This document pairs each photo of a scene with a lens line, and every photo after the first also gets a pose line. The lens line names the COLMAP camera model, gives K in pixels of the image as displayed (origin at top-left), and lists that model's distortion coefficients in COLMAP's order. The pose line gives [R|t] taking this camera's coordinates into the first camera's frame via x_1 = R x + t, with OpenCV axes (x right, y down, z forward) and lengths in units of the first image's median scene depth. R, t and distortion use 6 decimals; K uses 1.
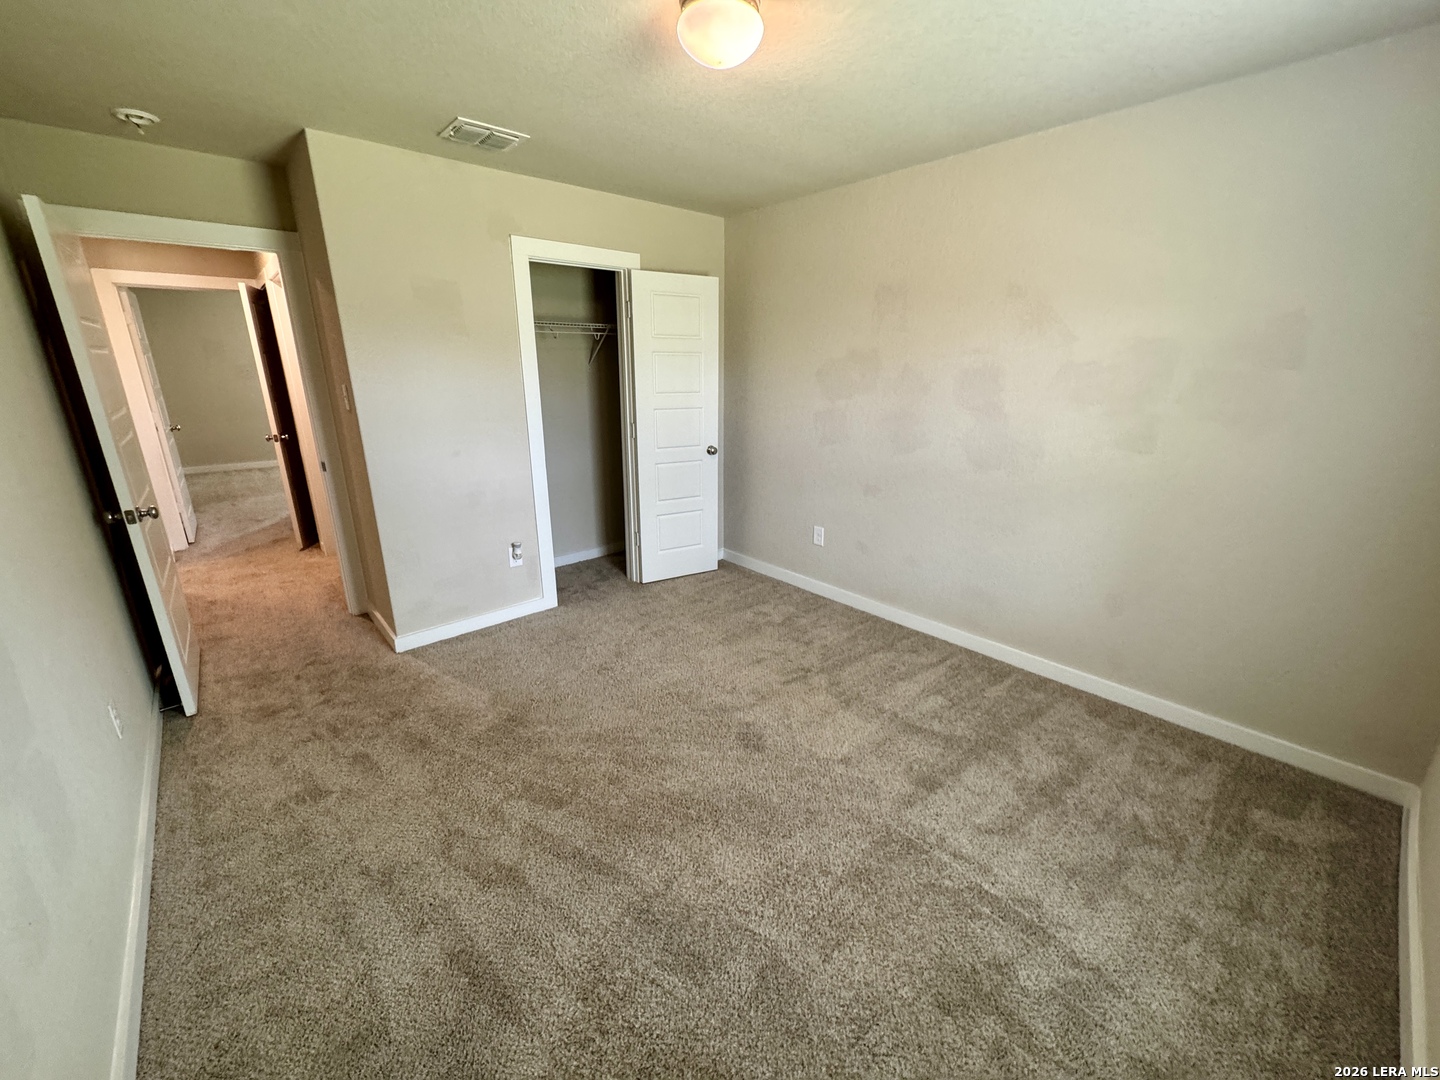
lens RADIAL K [[575.3, 0, 720.1], [0, 575.3, 537.5], [0, 0, 1]] dist [-0.001985, 0.000491]
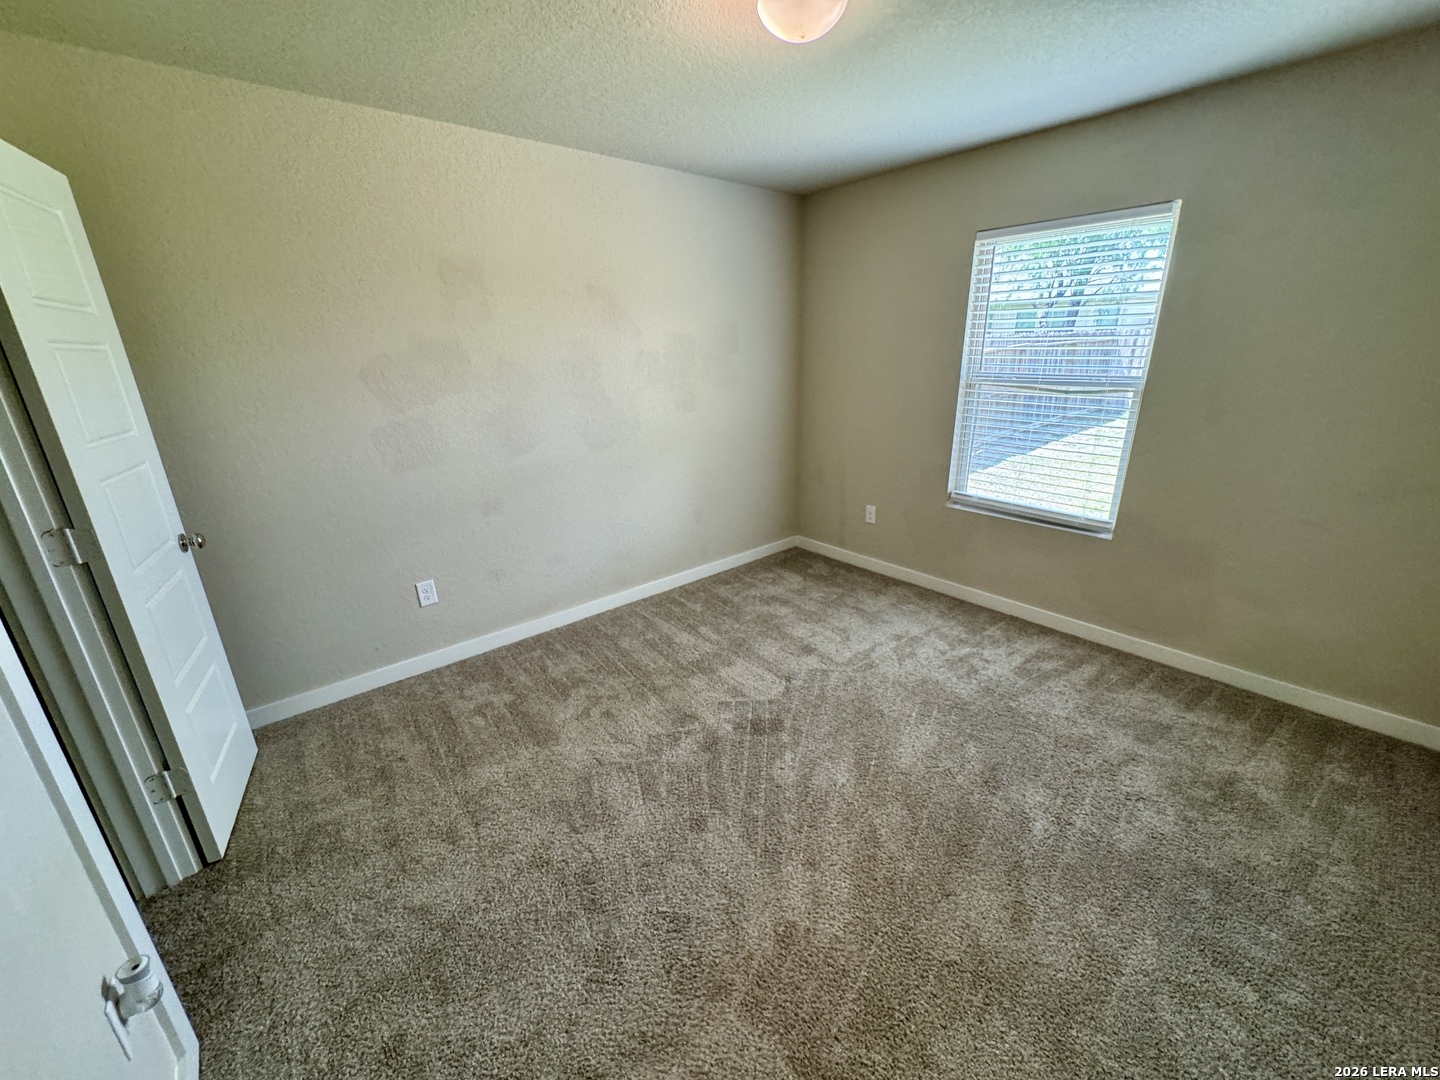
lens RADIAL K [[575.3, 0, 720.3], [0, 575.3, 537.9], [0, 0, 1]] dist [-0.001985, 0.000491]
pose [[0.030315, -0.315170, 0.948551, -0.717374], [0.314934, 0.903663, 0.290190, -0.235661], [-0.948629, 0.289934, 0.126653, 0.761532]]
